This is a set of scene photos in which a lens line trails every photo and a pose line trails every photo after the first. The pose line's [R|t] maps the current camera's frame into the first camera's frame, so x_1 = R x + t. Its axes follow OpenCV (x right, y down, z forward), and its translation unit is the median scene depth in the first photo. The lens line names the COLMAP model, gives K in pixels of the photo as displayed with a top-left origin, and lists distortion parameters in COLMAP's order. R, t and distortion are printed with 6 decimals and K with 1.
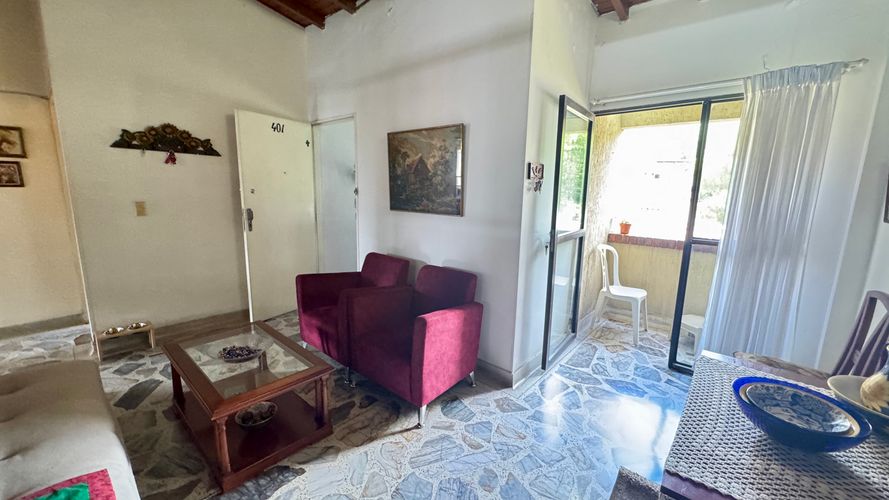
lens RADIAL K [[354.3, 0, 445.6], [0, 354.3, 249.7], [0, 0, 1]] dist [-0.002956, 0.000066]
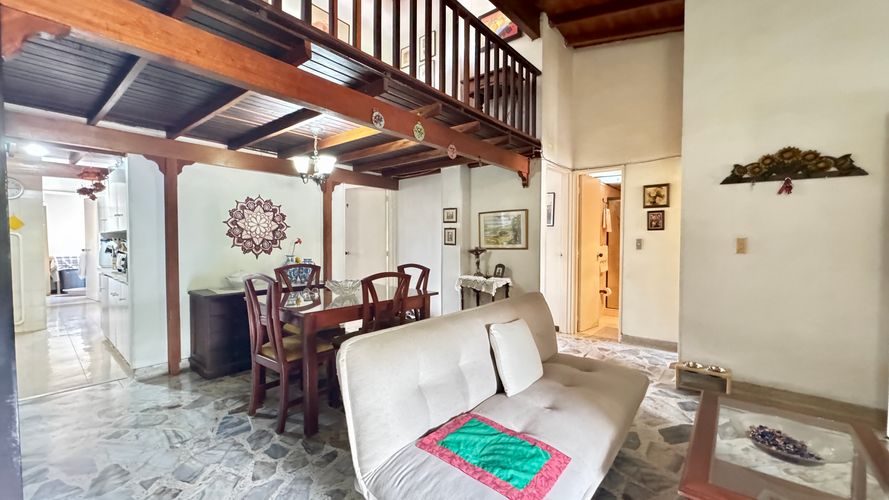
lens RADIAL K [[354.3, 0, 441.7], [0, 354.3, 250.8], [0, 0, 1]] dist [-0.002956, 0.000066]
pose [[0.034580, 0.006901, -0.999378, 0.034742], [-0.171802, 0.985131, 0.000858, 0.030722], [0.984524, 0.171665, 0.035251, 0.197897]]
